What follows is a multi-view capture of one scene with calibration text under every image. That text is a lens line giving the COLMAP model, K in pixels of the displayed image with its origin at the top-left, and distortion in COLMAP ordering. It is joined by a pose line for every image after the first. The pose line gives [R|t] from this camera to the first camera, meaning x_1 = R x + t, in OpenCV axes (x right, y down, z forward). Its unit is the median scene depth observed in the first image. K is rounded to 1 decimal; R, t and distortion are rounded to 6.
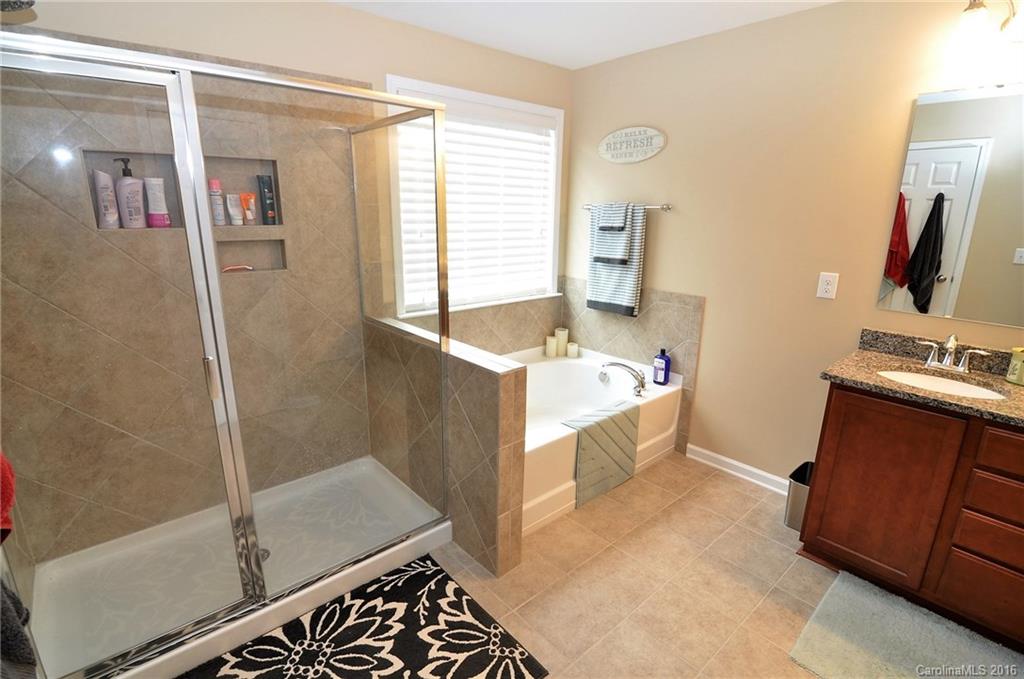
lens RADIAL K [[493.0, 0, 509.9], [0, 493.0, 339.3], [0, 0, 1]] dist [-0.001978, -0.010626]
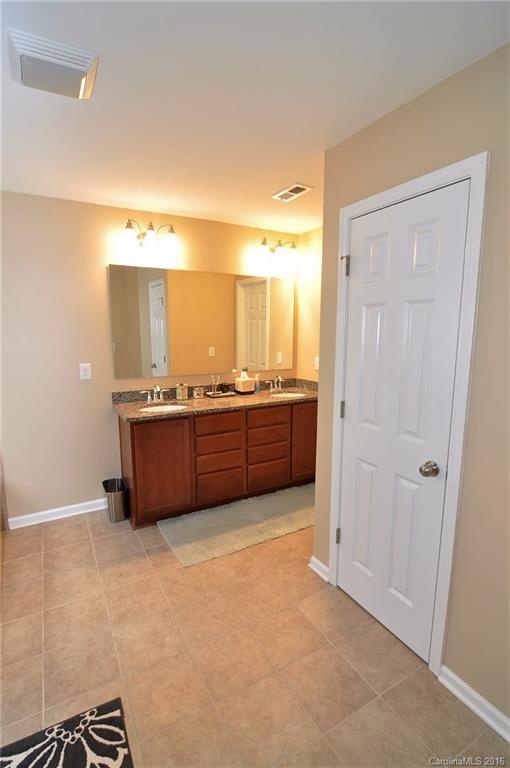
lens RADIAL K [[369.8, 0, 256.5], [0, 369.8, 386.9], [0, 0, 1]] dist [-0.001978, -0.010626]
pose [[0.201537, -0.169661, 0.964675, -0.505906], [0.253035, 0.960471, 0.116058, -0.073530], [-0.946233, 0.220707, 0.236500, 0.240503]]
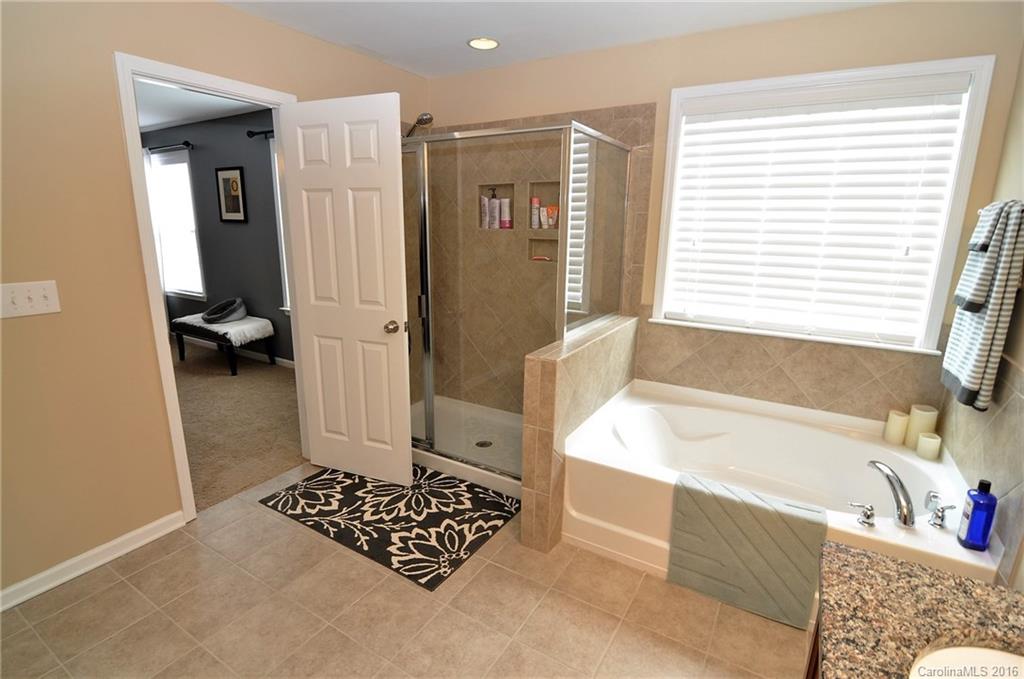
lens RADIAL K [[493.0, 0, 509.9], [0, 493.0, 339.3], [0, 0, 1]] dist [-0.001978, -0.010626]
pose [[0.301813, 0.210574, -0.929821, 0.940921], [-0.252384, 0.958154, 0.135068, -0.102014], [0.919354, 0.193906, 0.342329, 0.537864]]
